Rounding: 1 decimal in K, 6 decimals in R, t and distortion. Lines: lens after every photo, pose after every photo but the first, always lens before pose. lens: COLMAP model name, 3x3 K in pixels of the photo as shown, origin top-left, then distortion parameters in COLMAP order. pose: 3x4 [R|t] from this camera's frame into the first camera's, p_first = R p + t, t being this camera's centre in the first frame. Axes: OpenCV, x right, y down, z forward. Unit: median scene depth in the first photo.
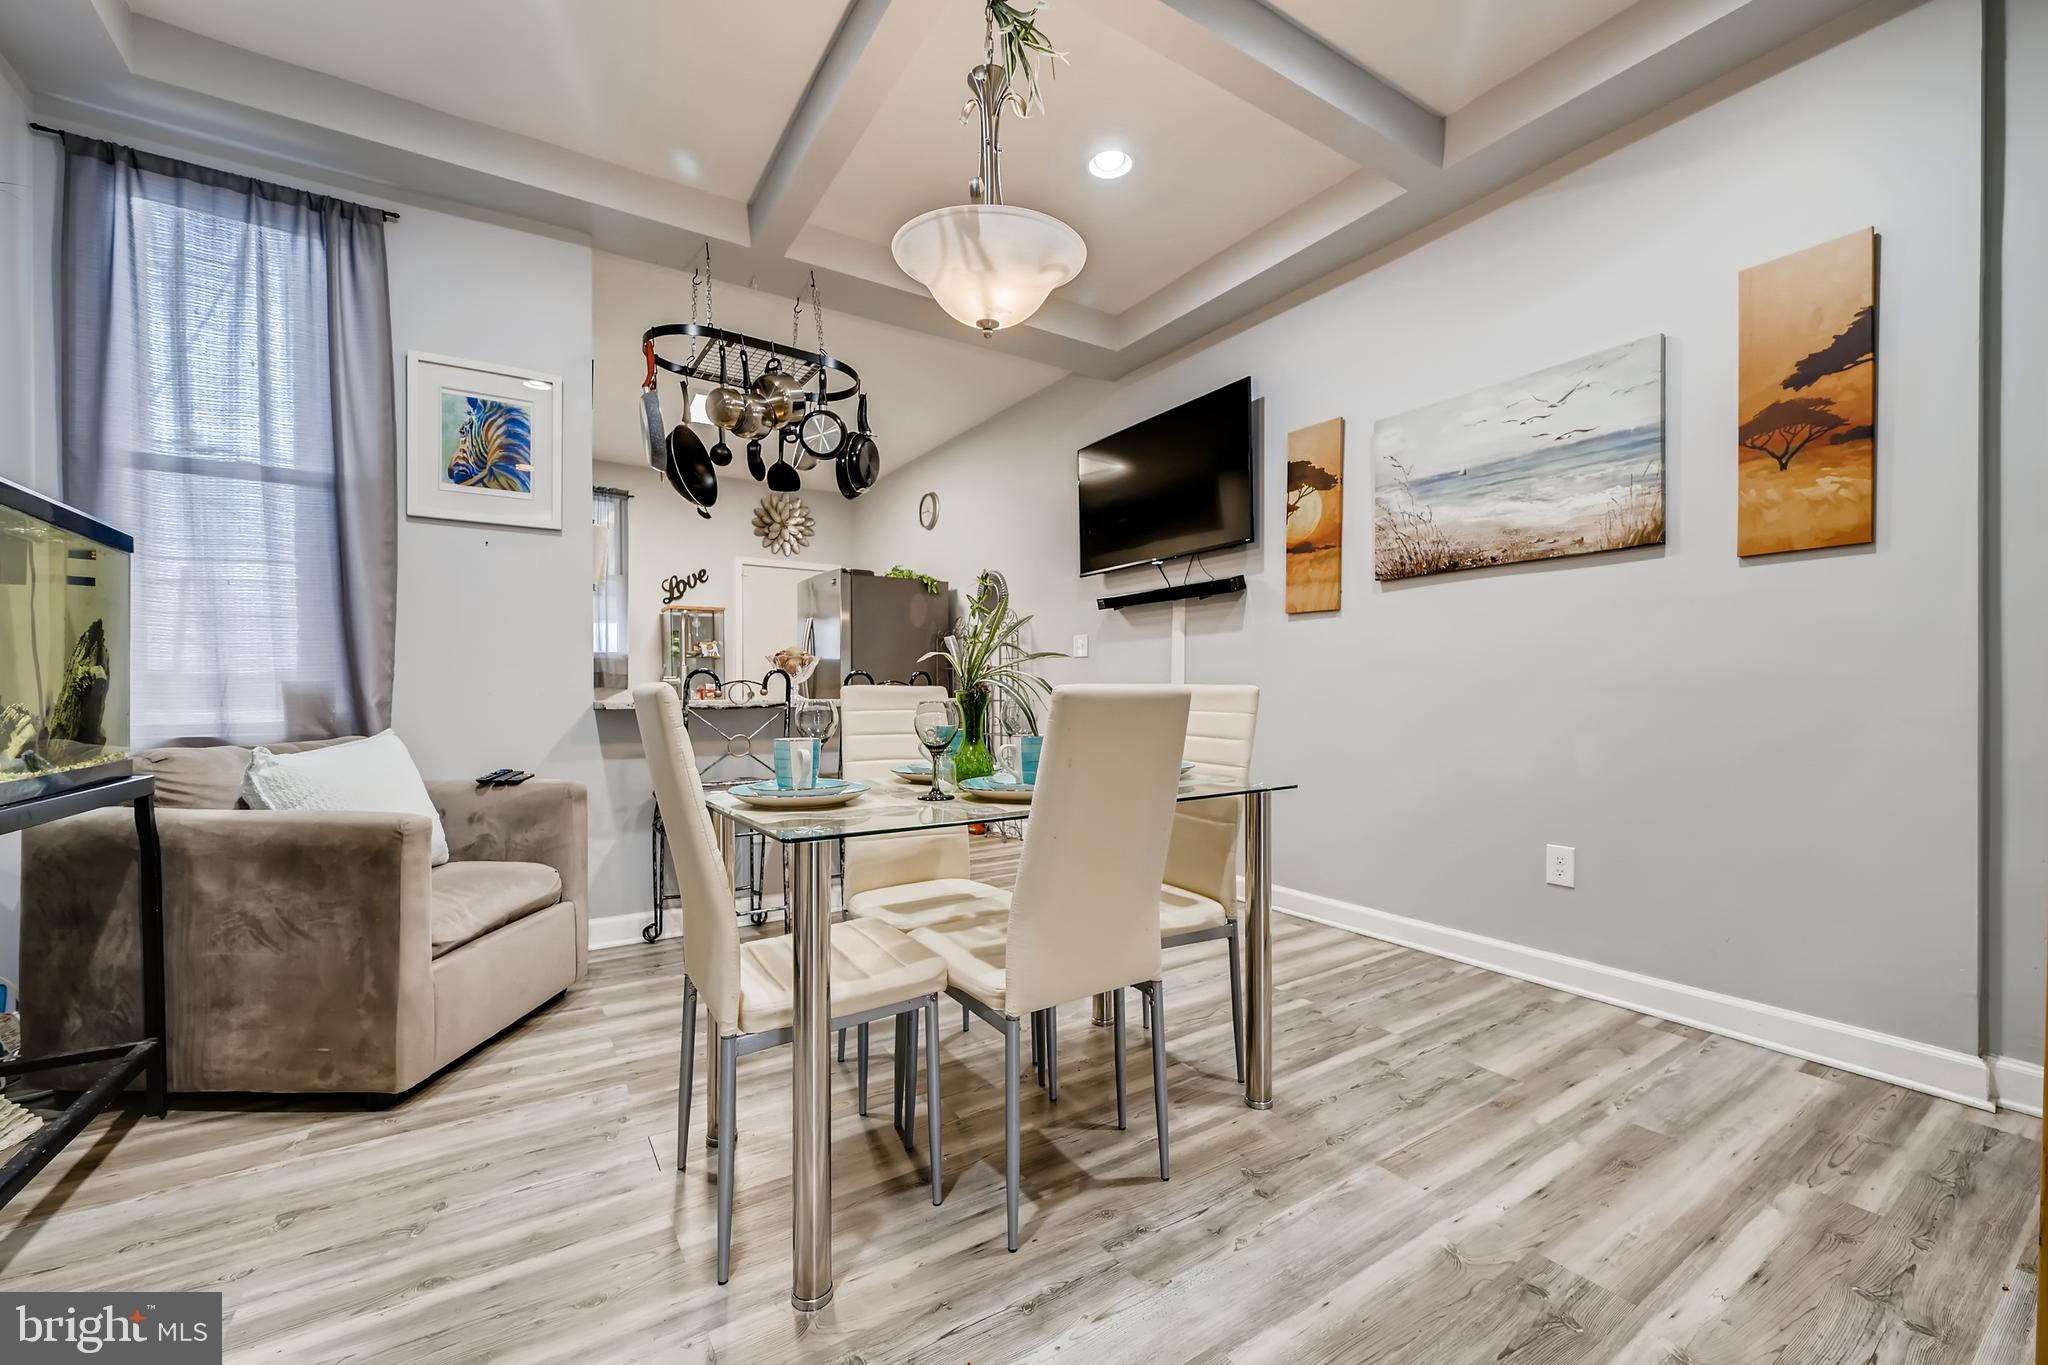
lens RADIAL K [[818.4, 0, 1022.5], [0, 818.4, 693.9], [0, 0, 1]] dist [-0.001195, 0.000818]
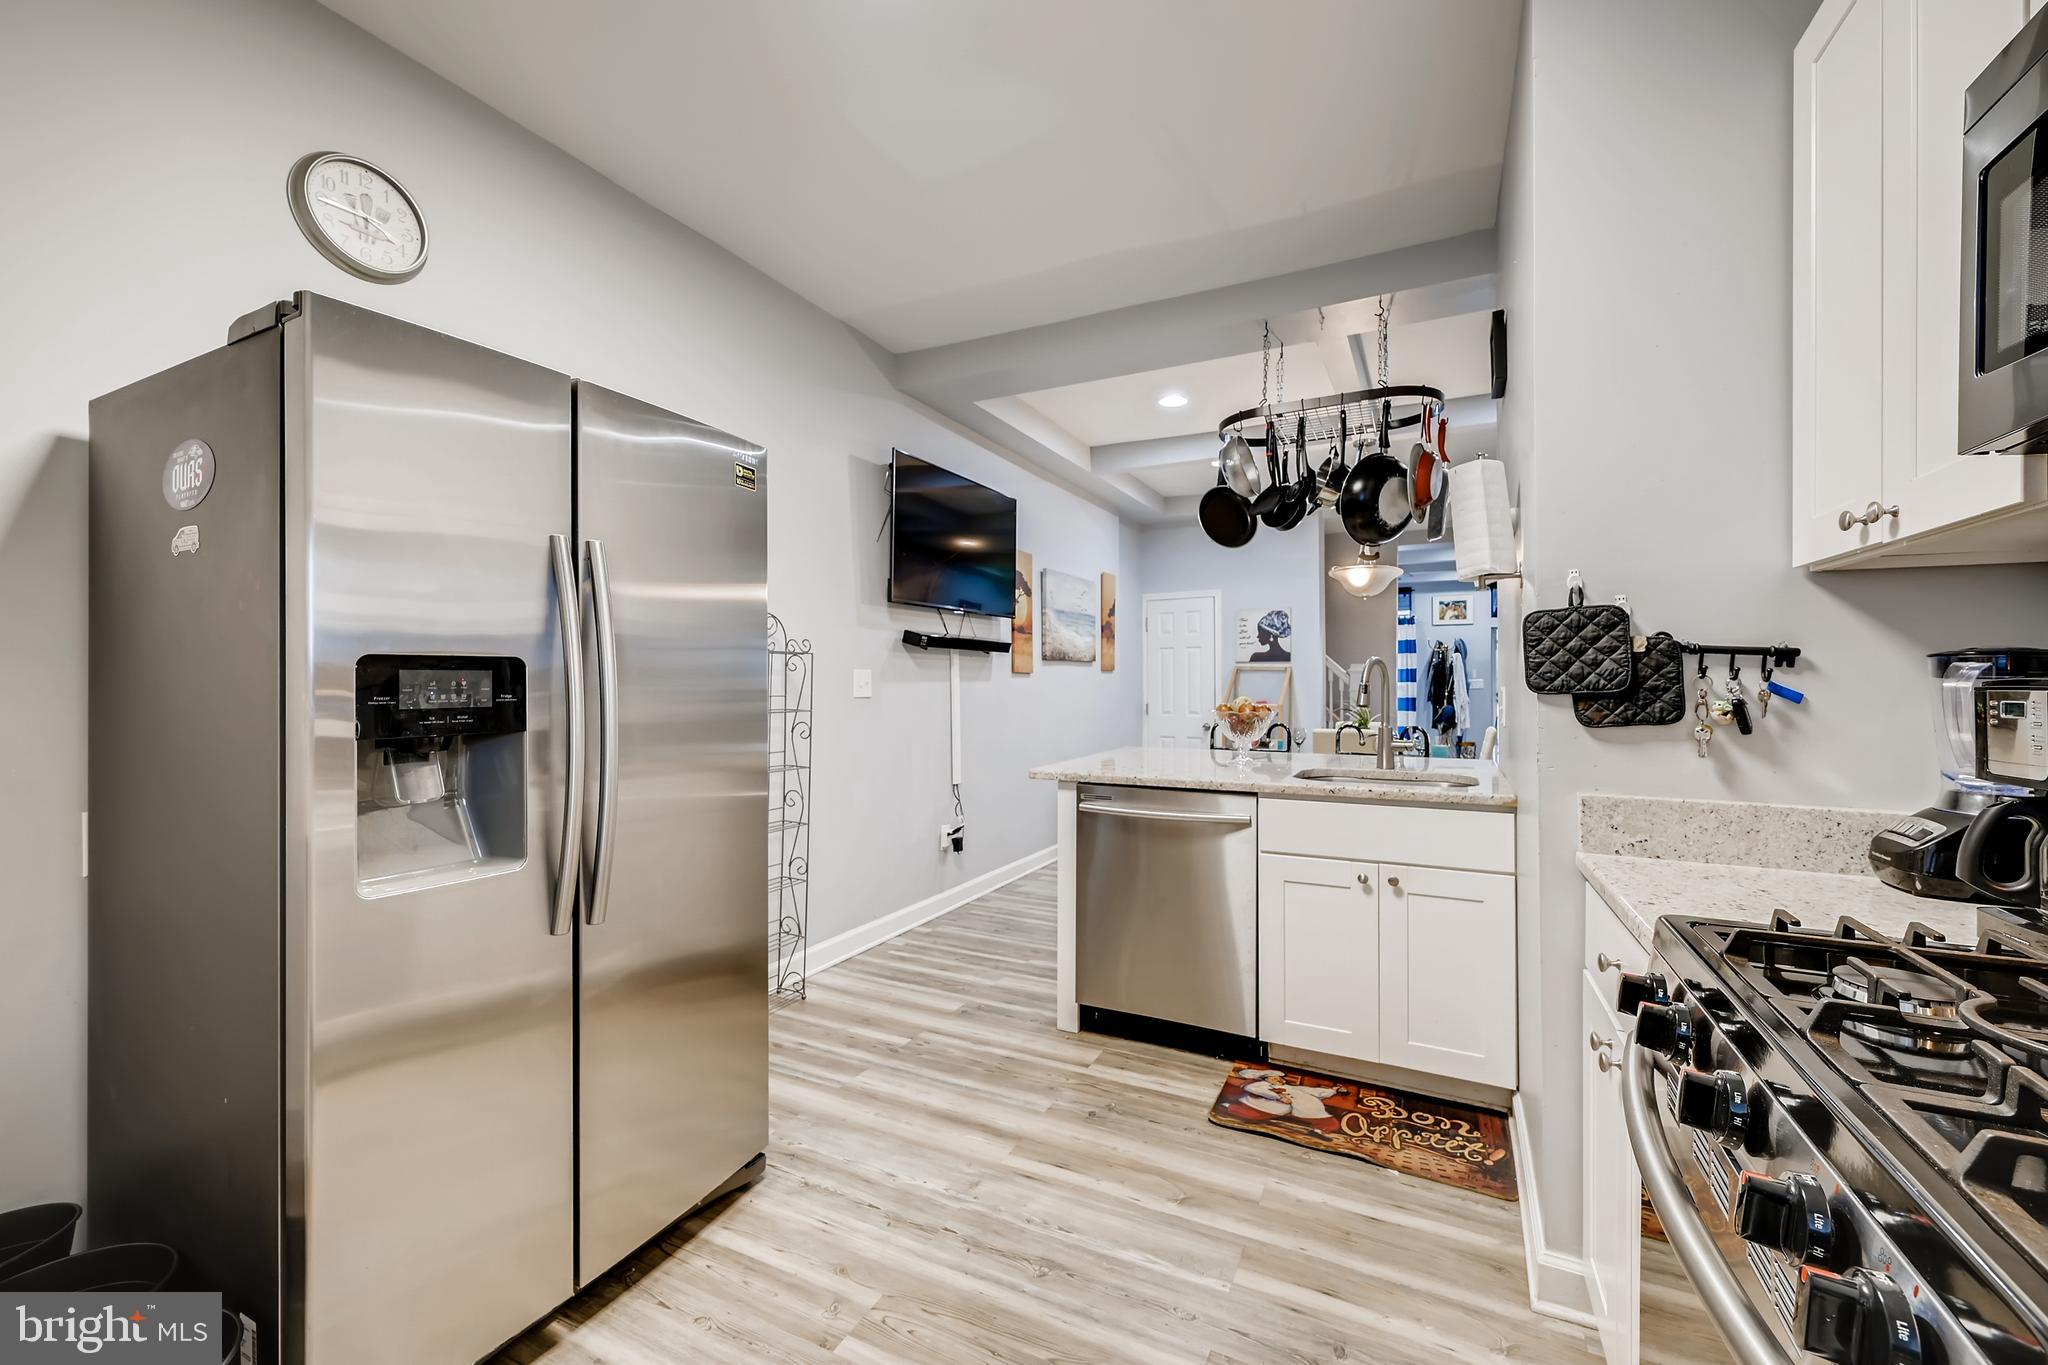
lens RADIAL K [[818.4, 0, 1009.6], [0, 818.4, 677.5], [0, 0, 1]] dist [-0.001195, 0.000818]
pose [[-0.496135, 0.007773, 0.868210, -1.122745], [0.004564, 0.999969, -0.006345, -0.096192], [-0.868233, 0.000815, -0.496156, 2.082380]]
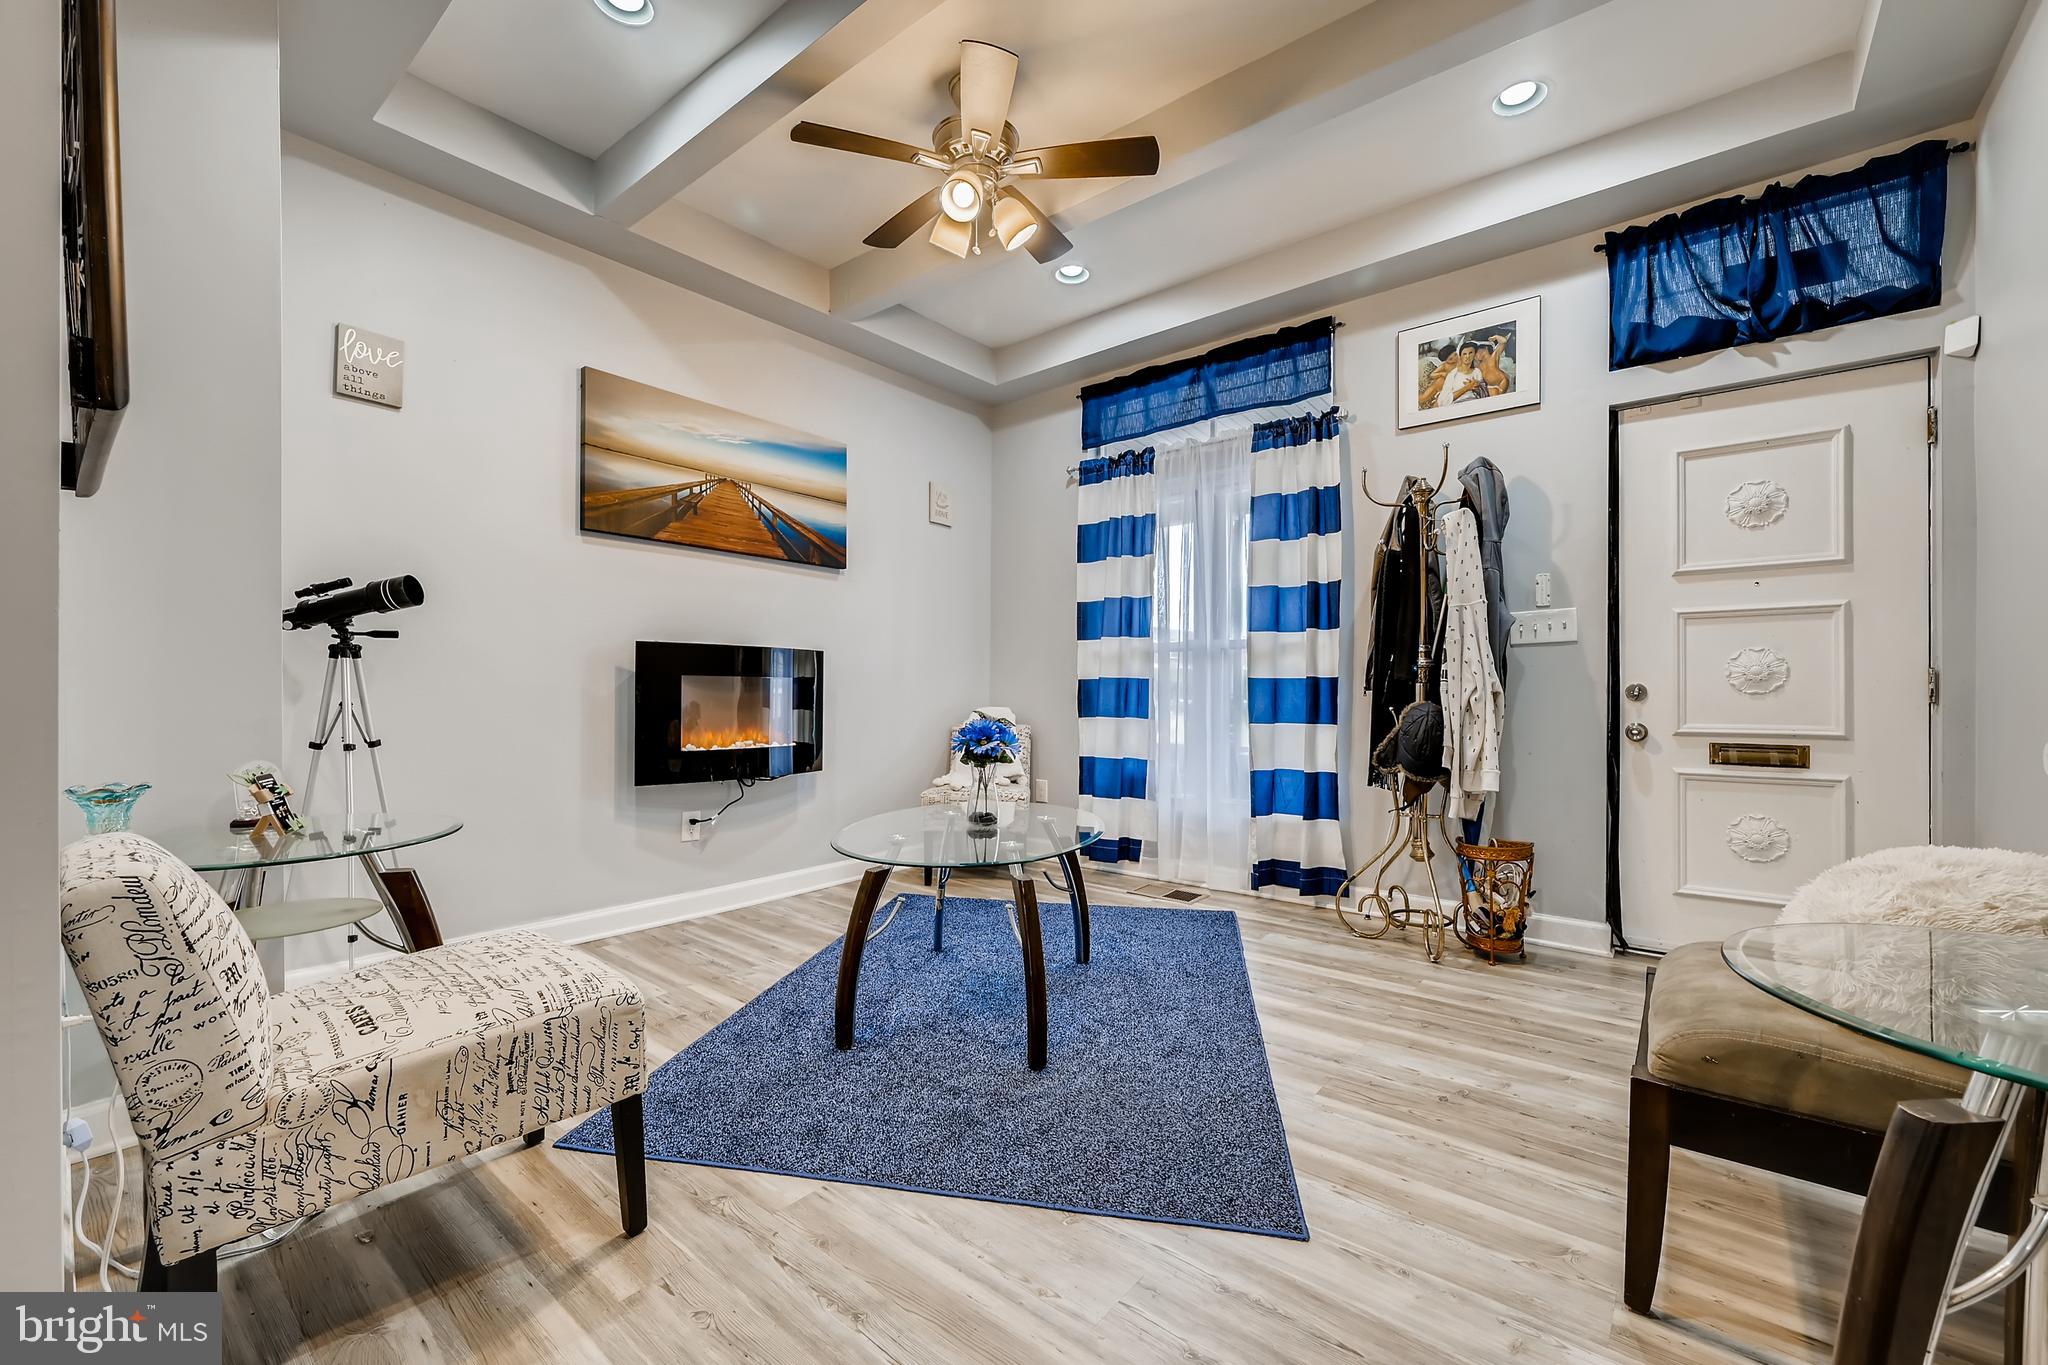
lens RADIAL K [[818.4, 0, 1032.6], [0, 818.4, 693.1], [0, 0, 1]] dist [-0.001195, 0.000818]
pose [[-0.302125, -0.002977, 0.953264, 0.362290], [0.006003, 0.999969, 0.005026, -0.002315], [-0.953249, 0.007241, -0.302098, -0.840621]]
